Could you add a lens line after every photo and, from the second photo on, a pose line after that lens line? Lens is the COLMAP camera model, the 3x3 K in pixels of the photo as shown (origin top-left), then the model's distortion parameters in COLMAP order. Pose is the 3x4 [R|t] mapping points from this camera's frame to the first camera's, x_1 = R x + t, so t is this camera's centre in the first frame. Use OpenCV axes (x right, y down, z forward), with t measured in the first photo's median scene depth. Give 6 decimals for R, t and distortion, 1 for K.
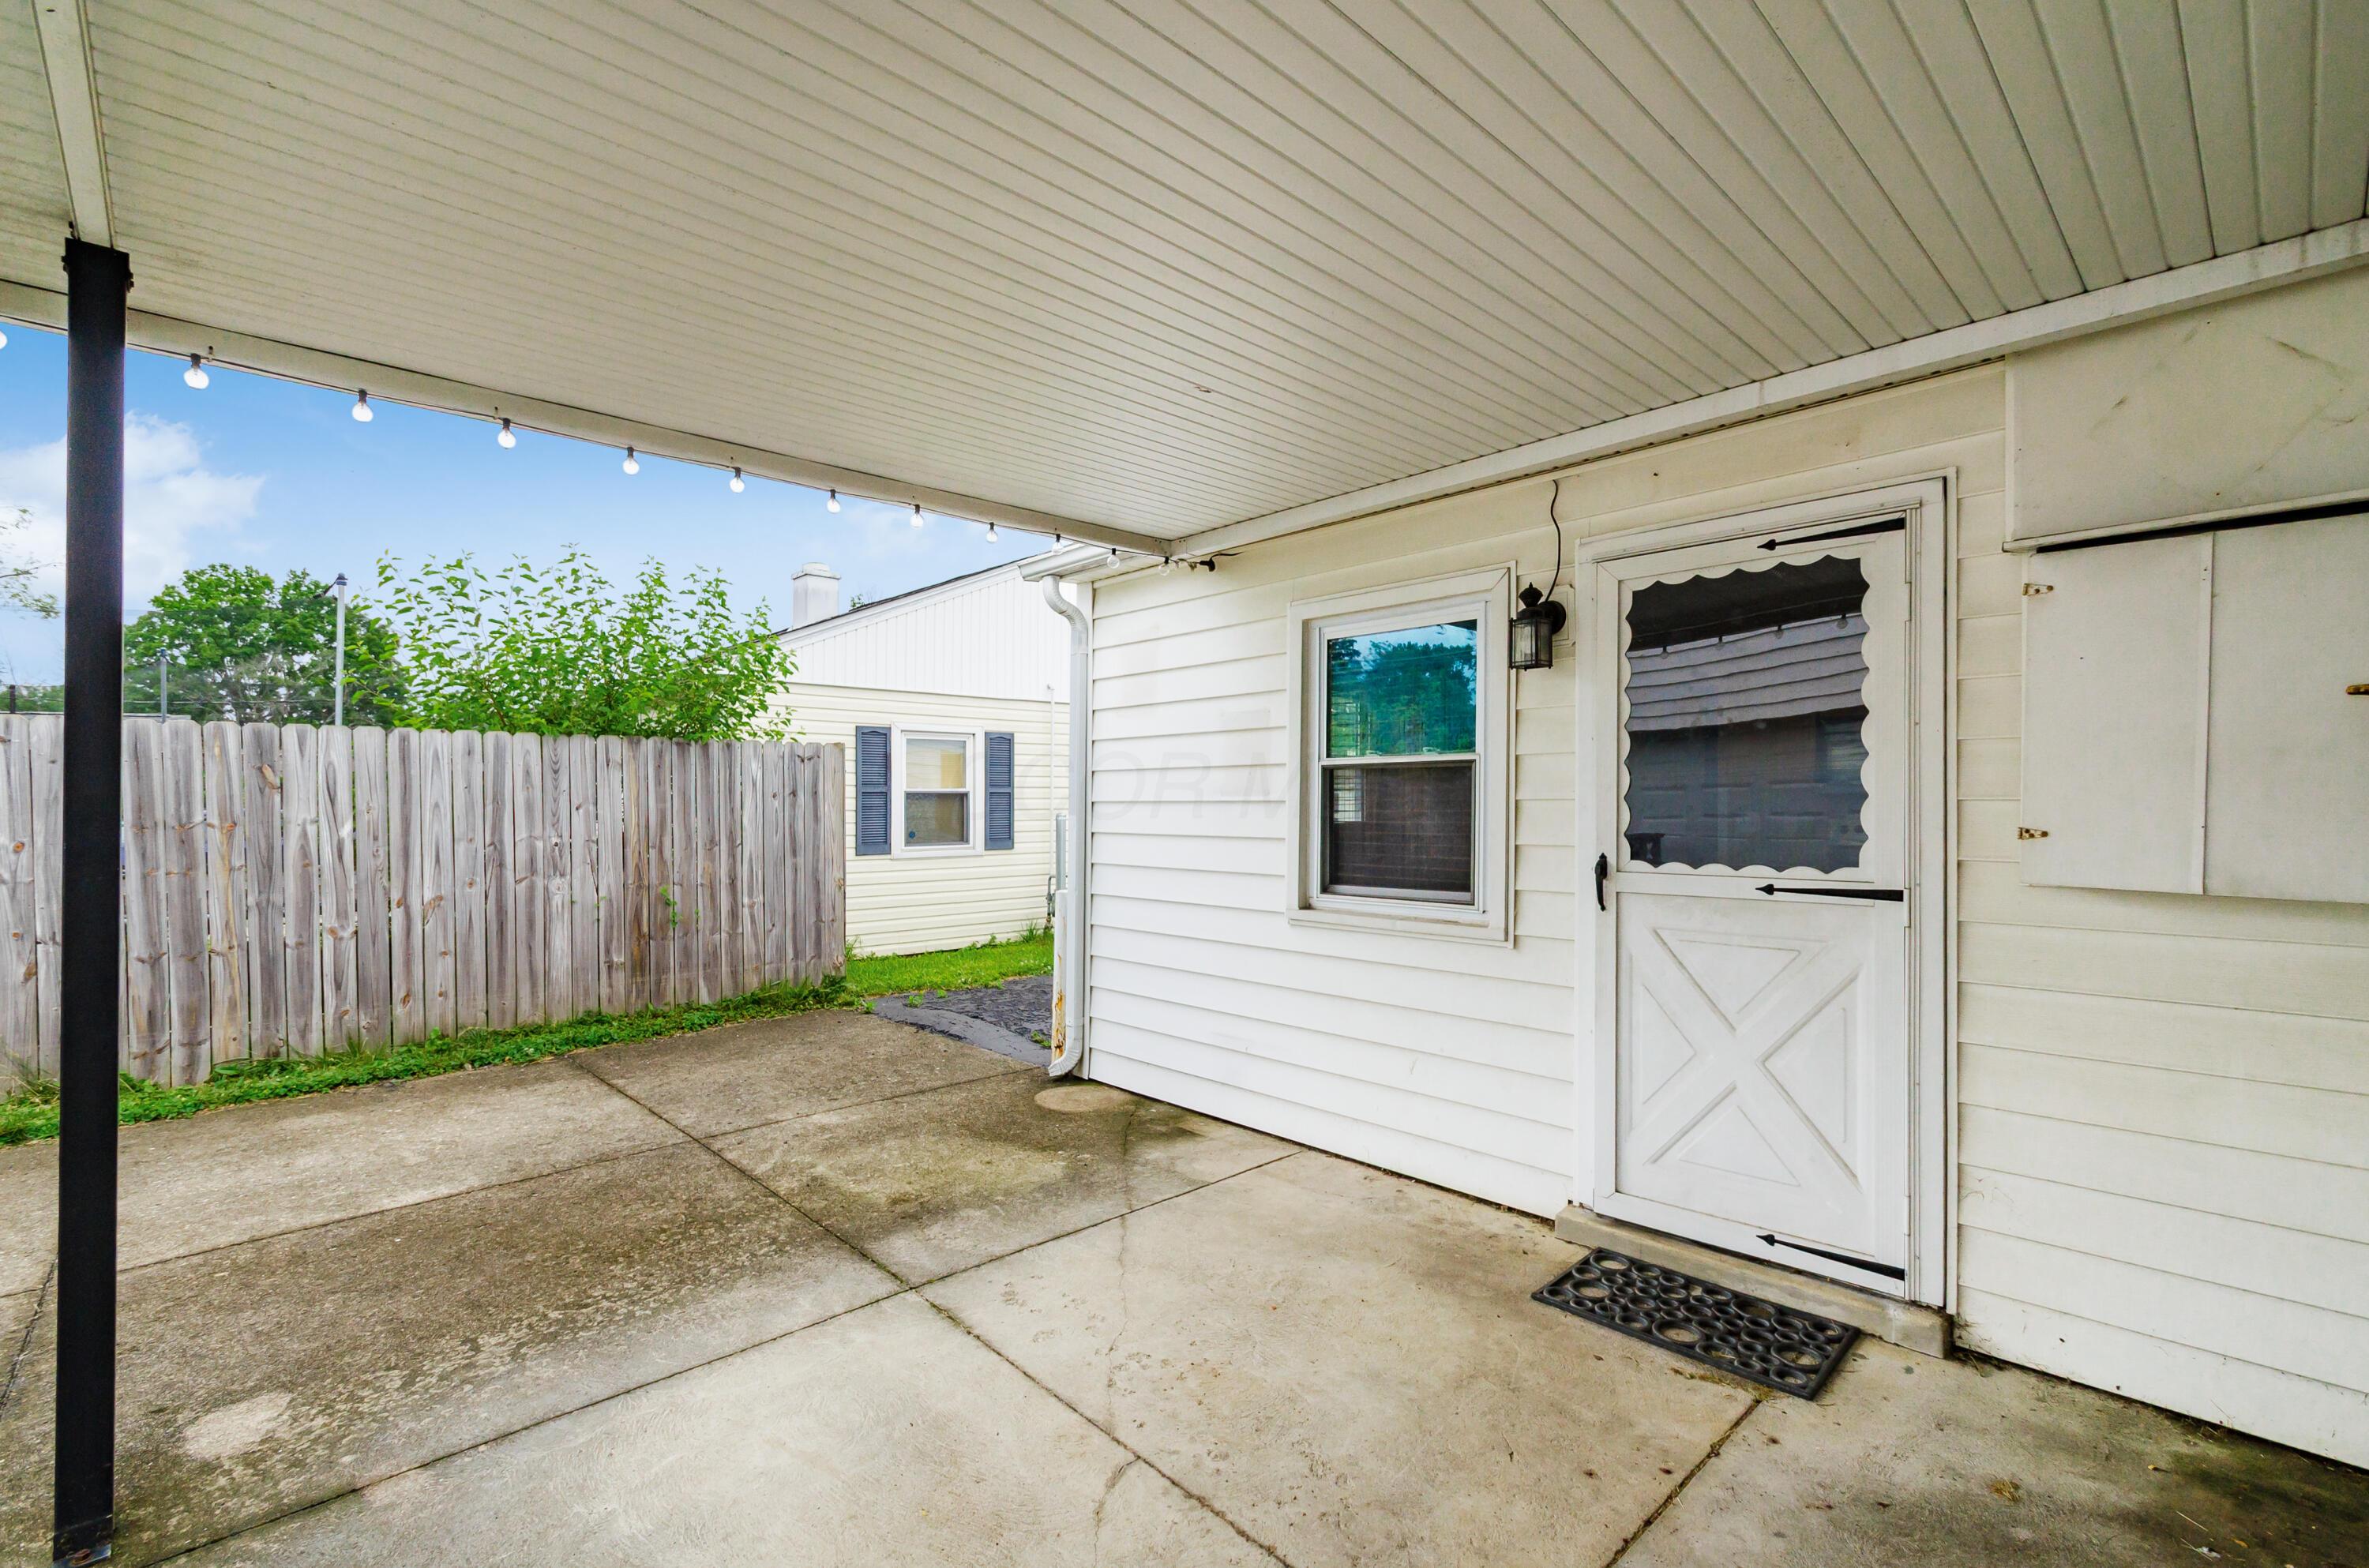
lens RADIAL K [[1047.1, 0, 1184.5], [0, 1047.1, 784.0], [0, 0, 1]] dist [0.003875, -0.000925]
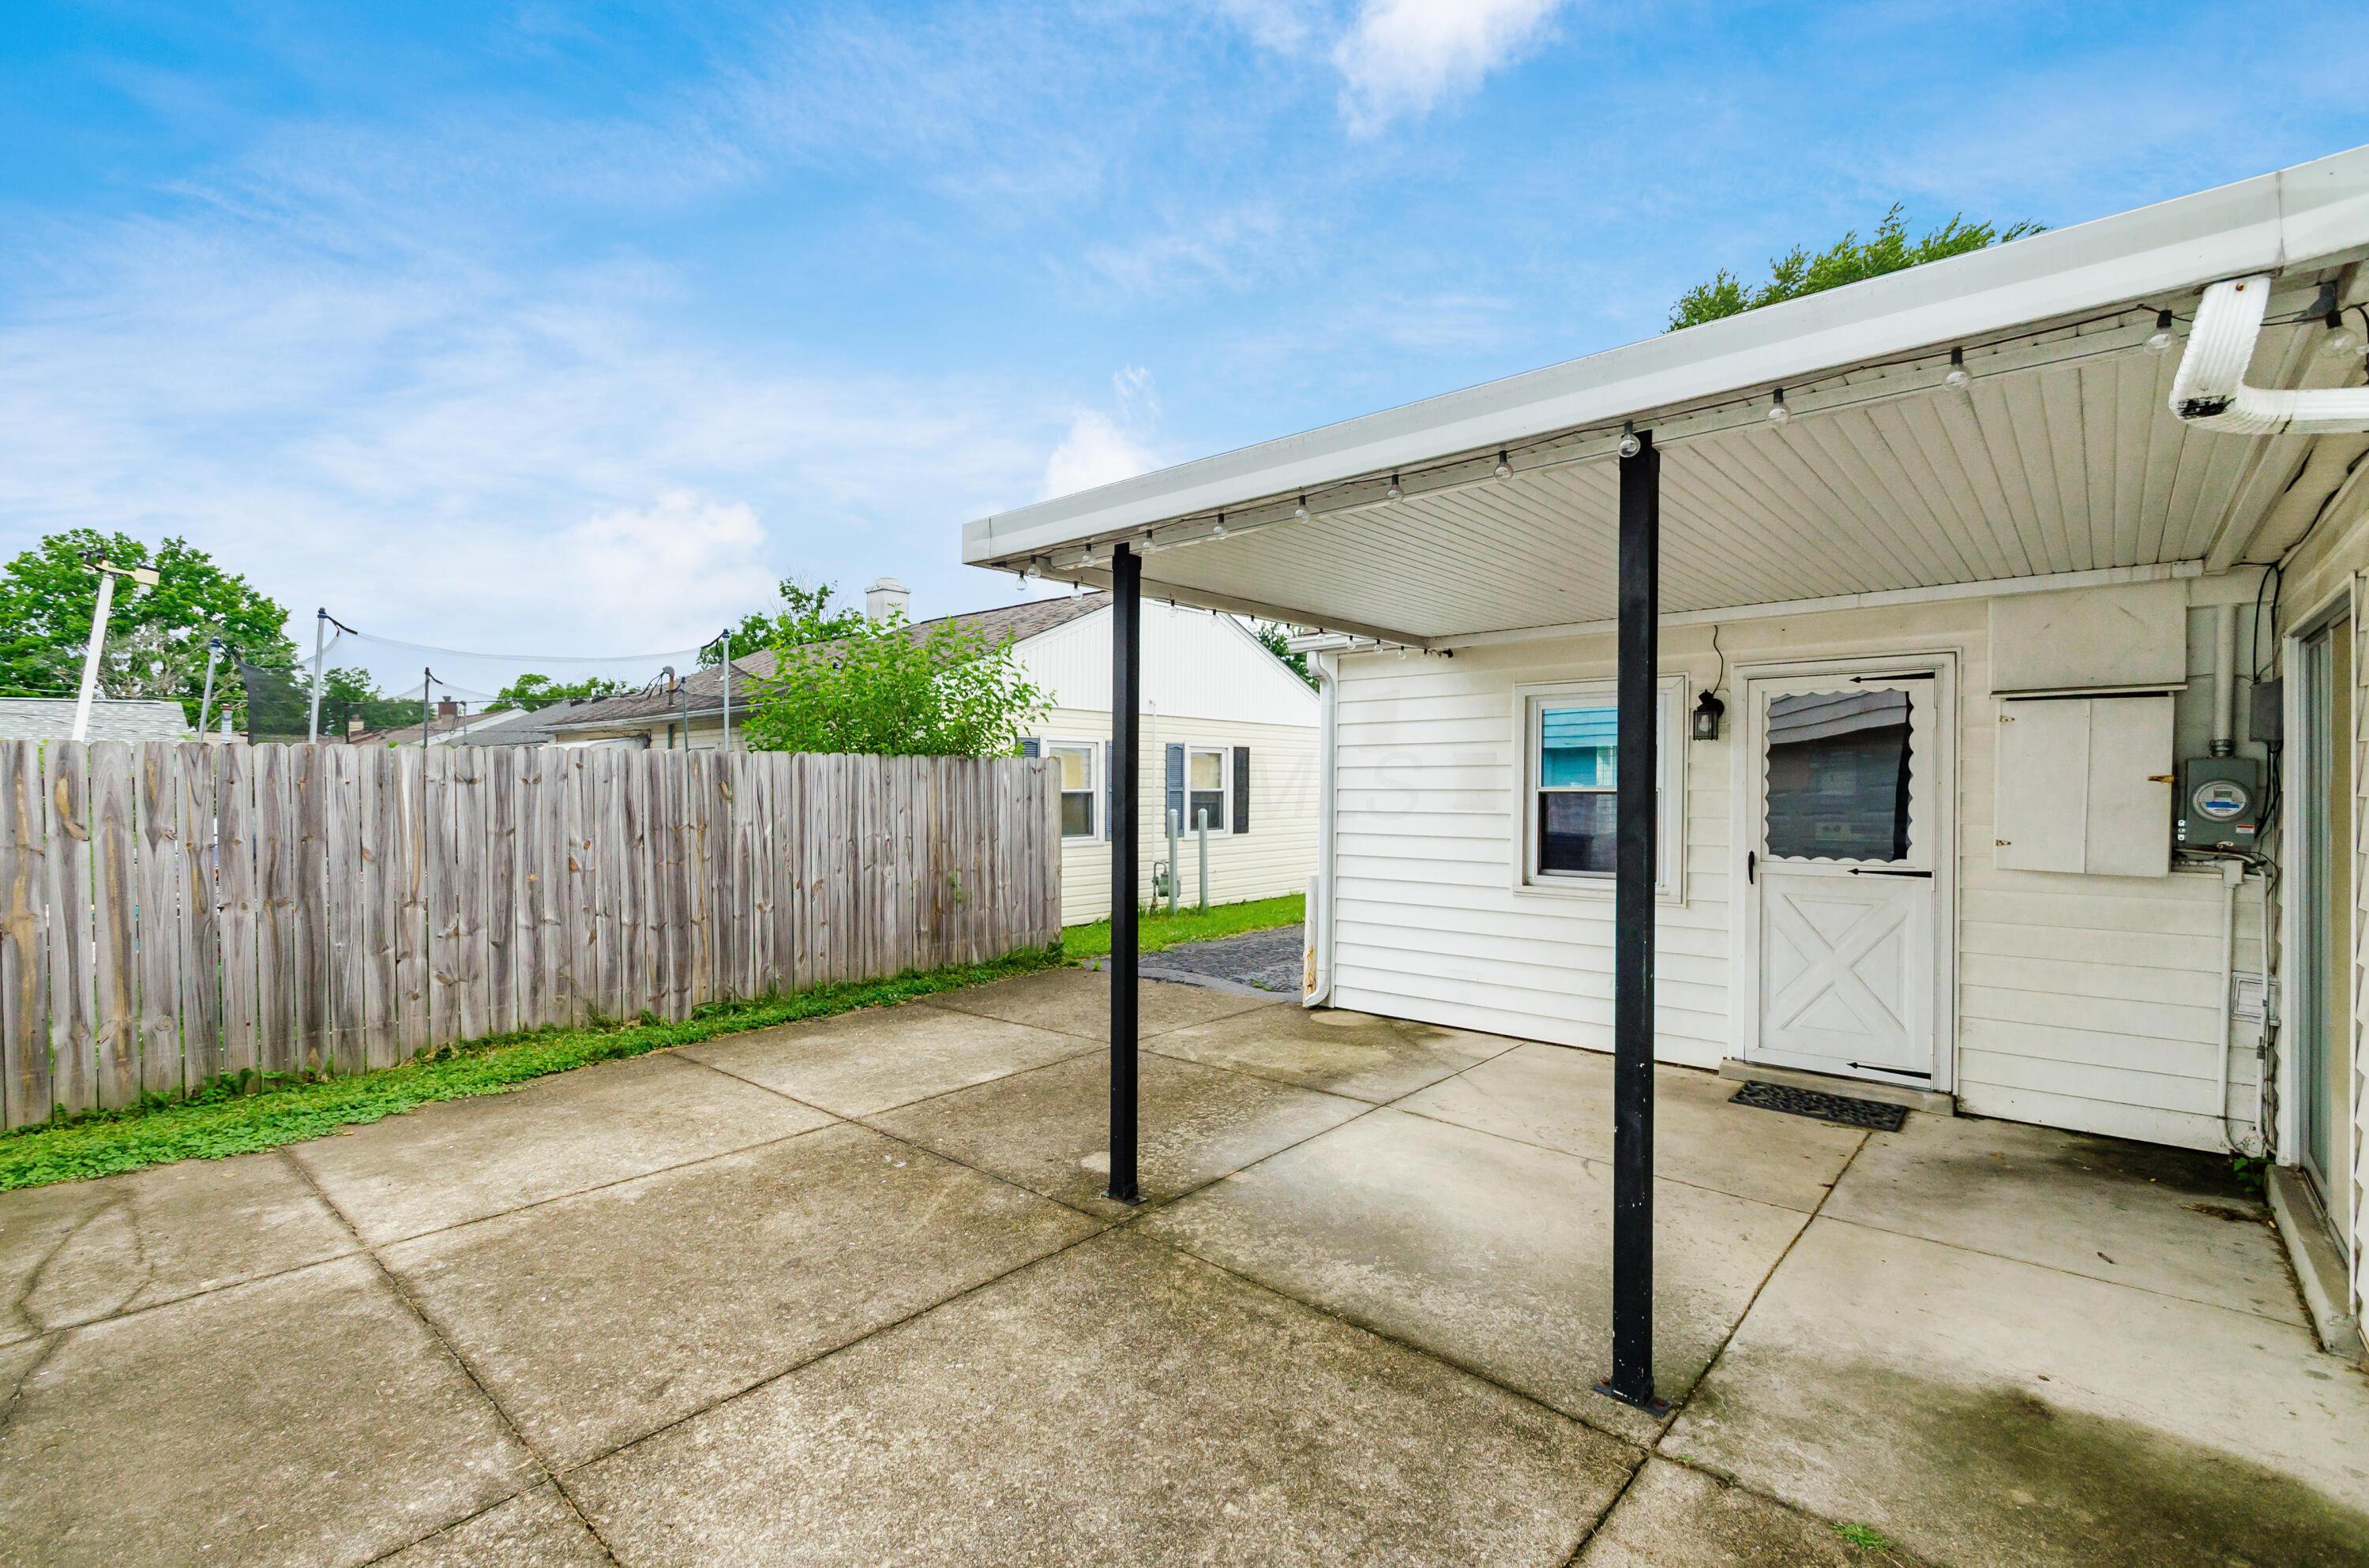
lens RADIAL K [[1056.6, 0, 1180.1], [0, 1056.6, 768.8], [0, 0, 1]] dist [0.009262, -0.006946]
pose [[0.995685, 0.005856, 0.092615, -0.597168], [-0.005978, 0.999982, 0.001037, -0.055044], [-0.092607, -0.001586, 0.995701, -0.547771]]
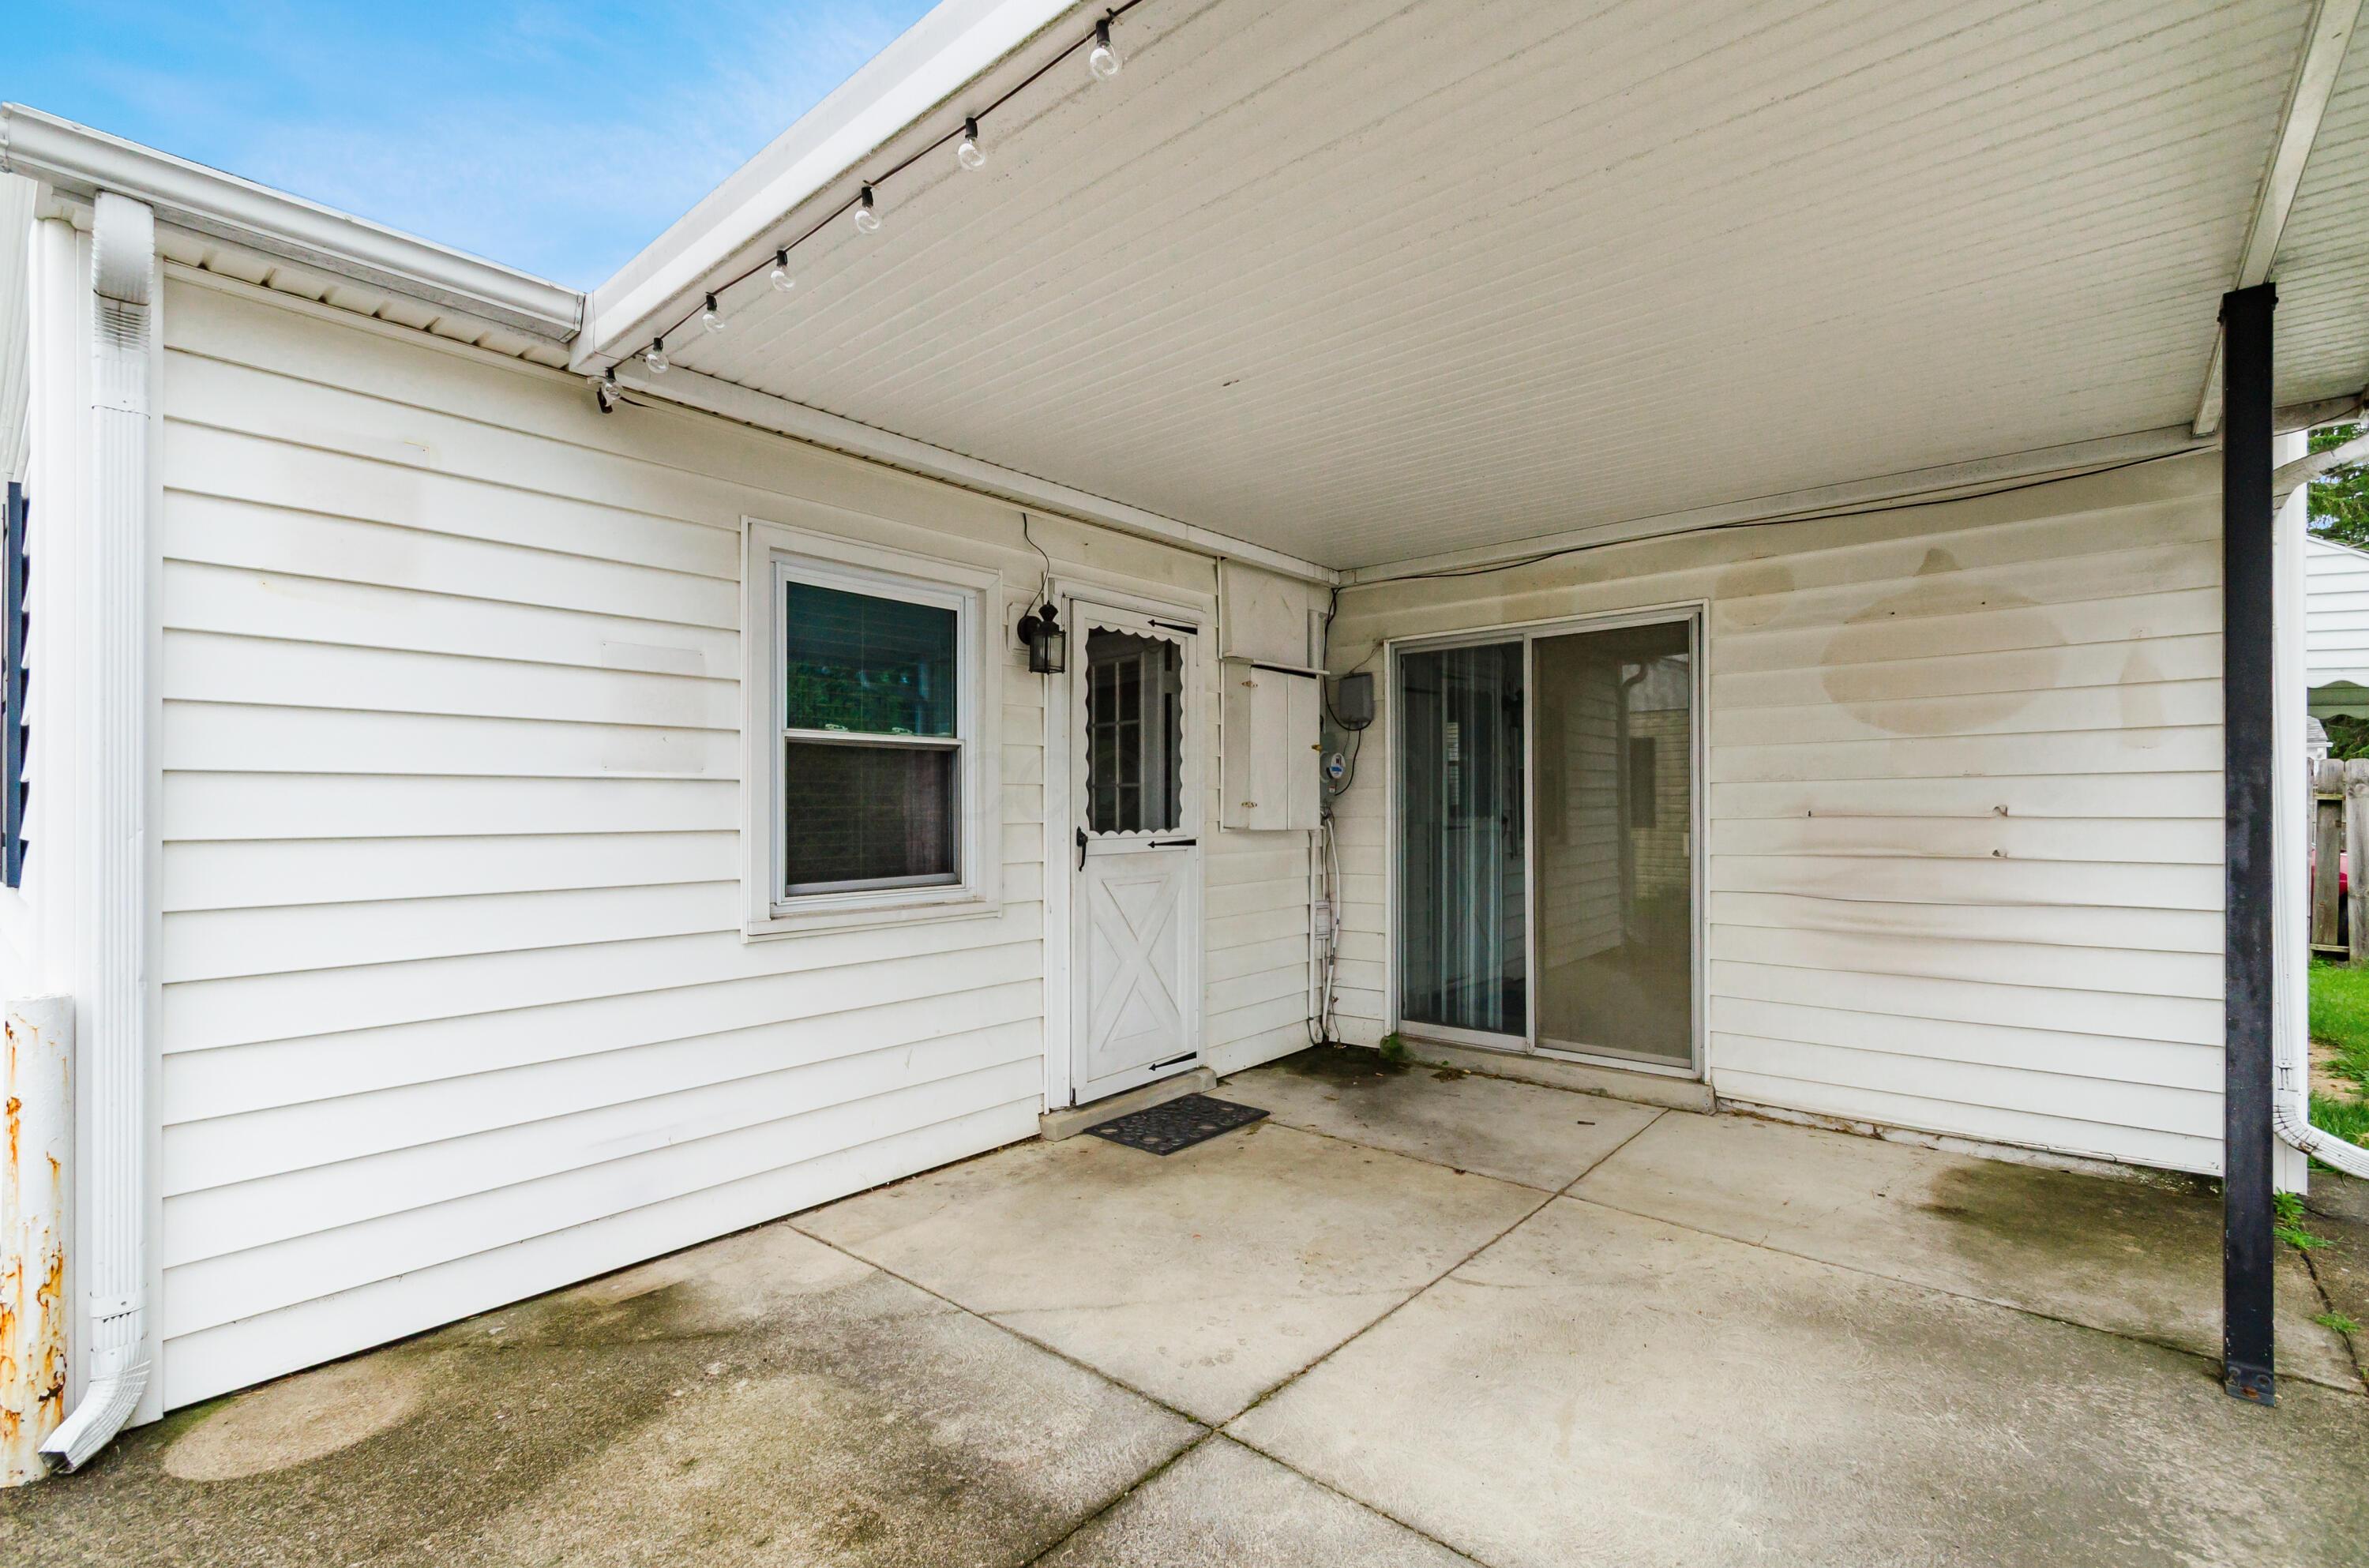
lens RADIAL K [[1044.6, 0, 1182.3], [0, 1044.6, 810.6], [0, 0, 1]] dist [0.002840, -0.000426]
pose [[-0.105438, 0.003068, 0.994421, -0.773833], [-0.008841, 0.999953, -0.004022, 0.044440], [-0.994387, -0.009215, -0.105406, 0.873233]]
